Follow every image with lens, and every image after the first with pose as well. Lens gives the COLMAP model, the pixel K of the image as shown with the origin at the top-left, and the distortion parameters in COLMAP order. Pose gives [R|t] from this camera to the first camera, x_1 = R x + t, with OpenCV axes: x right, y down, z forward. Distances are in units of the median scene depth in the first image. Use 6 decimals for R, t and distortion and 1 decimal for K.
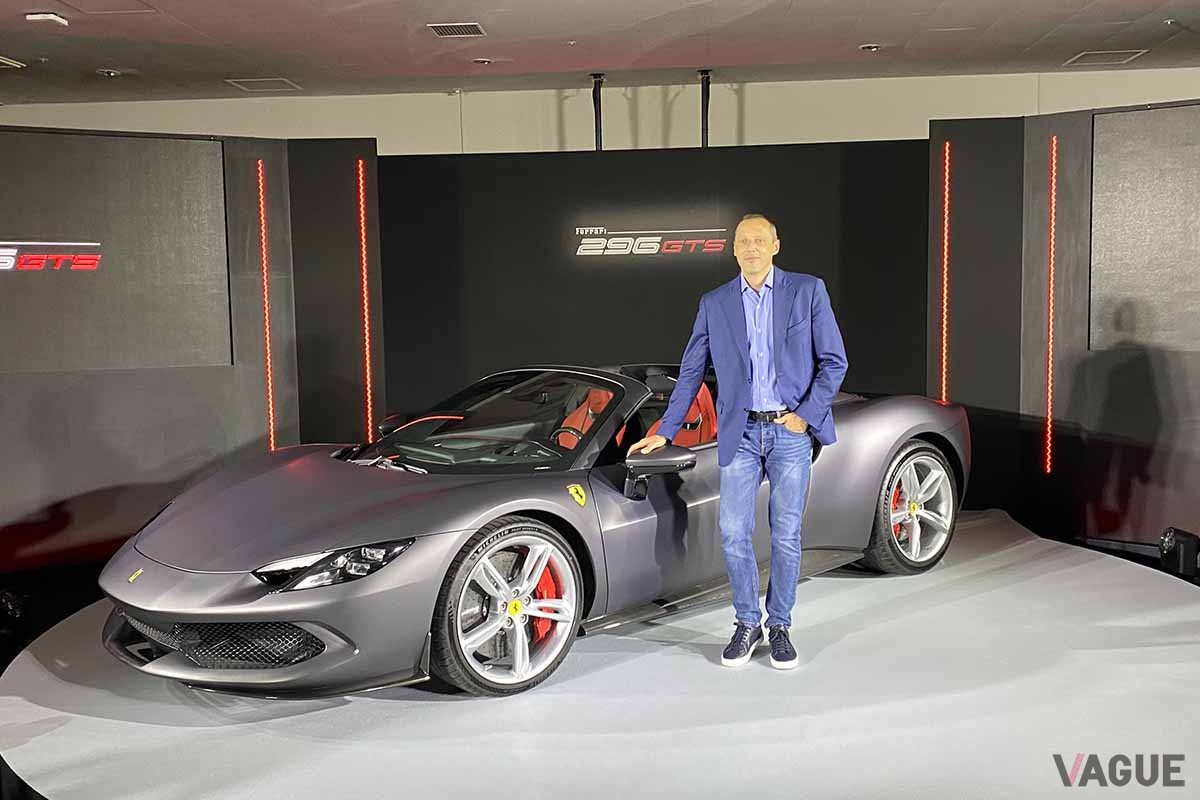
lens RADIAL K [[1147.1, 0, 603.5], [0, 1147.1, 397.0], [0, 0, 1]] dist [0.040929, 0.000000]
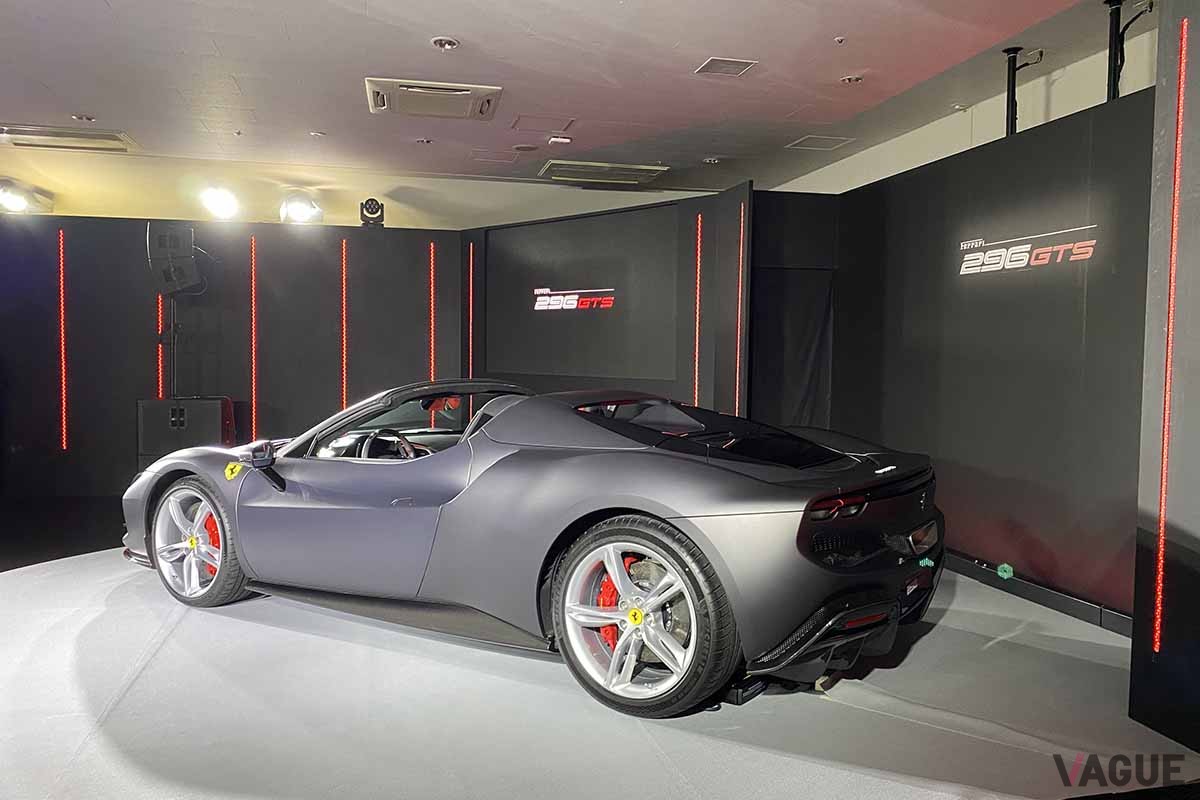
lens RADIAL K [[923.6, 0, 601.5], [0, 923.6, 390.5], [0, 0, 1]] dist [0.019289, -0.024696]
pose [[0.295649, 0.060540, -0.953377, 0.696405], [-0.096190, 0.994804, 0.033342, -0.048768], [0.950442, 0.081848, 0.299936, 0.714844]]
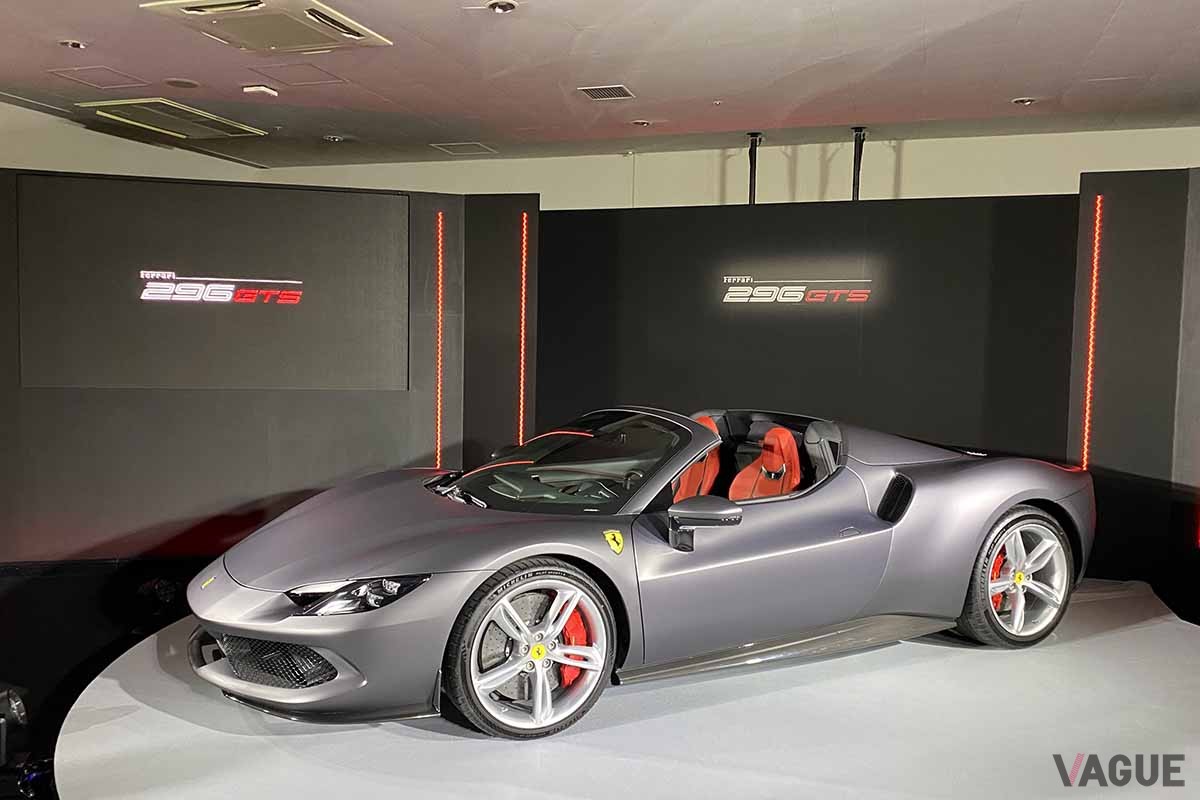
lens RADIAL K [[981.0, 0, 594.3], [0, 981.0, 397.1], [0, 0, 1]] dist [0.045003, -0.070665]
pose [[0.970058, 0.049657, -0.237742, 0.103654], [-0.055718, 0.998269, -0.018836, -0.014780], [0.236395, 0.031519, 0.971146, 0.114361]]
